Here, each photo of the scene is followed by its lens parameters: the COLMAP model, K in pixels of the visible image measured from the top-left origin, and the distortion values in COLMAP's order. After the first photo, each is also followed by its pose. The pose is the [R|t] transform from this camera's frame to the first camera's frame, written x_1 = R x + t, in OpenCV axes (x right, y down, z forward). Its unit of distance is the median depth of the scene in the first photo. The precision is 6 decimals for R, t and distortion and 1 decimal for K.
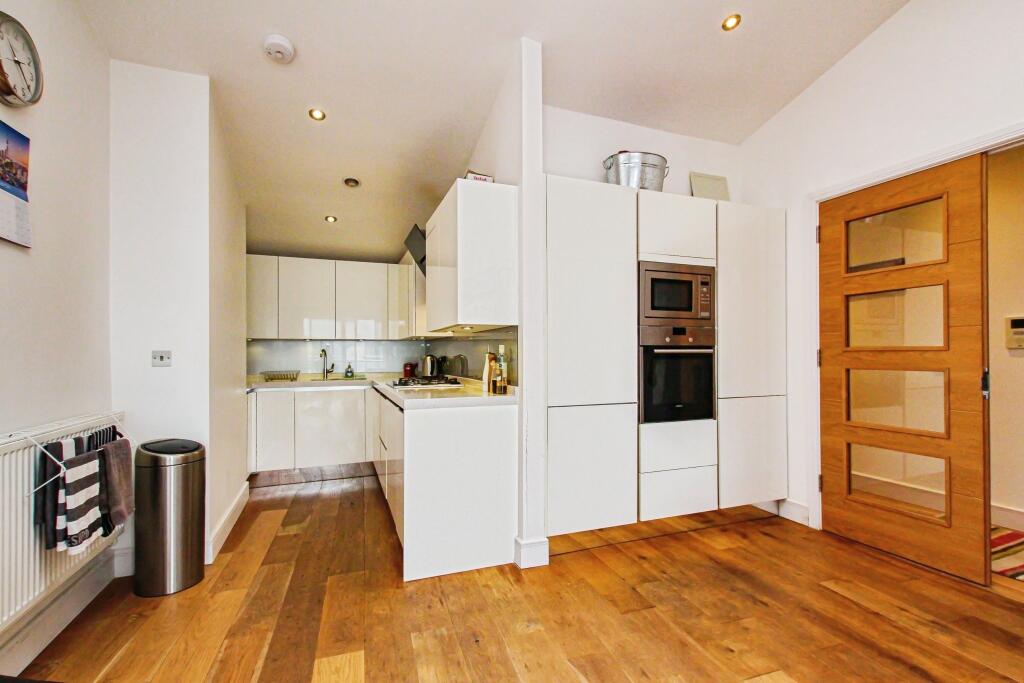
lens RADIAL K [[464.9, 0, 512.0], [0, 464.9, 341.5], [0, 0, 1]] dist [0.000452, 0.000020]
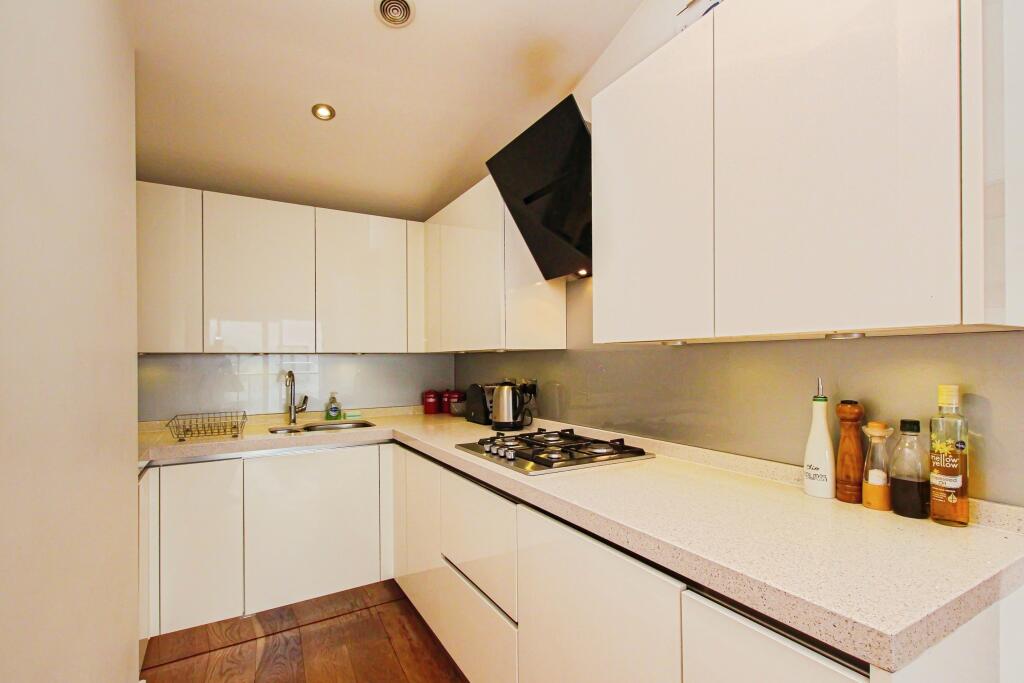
lens RADIAL K [[489.8, 0, 508.9], [0, 489.8, 348.6], [0, 0, 1]] dist [-0.000457, -0.000139]
pose [[0.990302, -0.002184, 0.138912, -0.236342], [0.001877, 0.999996, 0.002339, -0.010752], [-0.138916, -0.002055, 0.990302, 0.403570]]
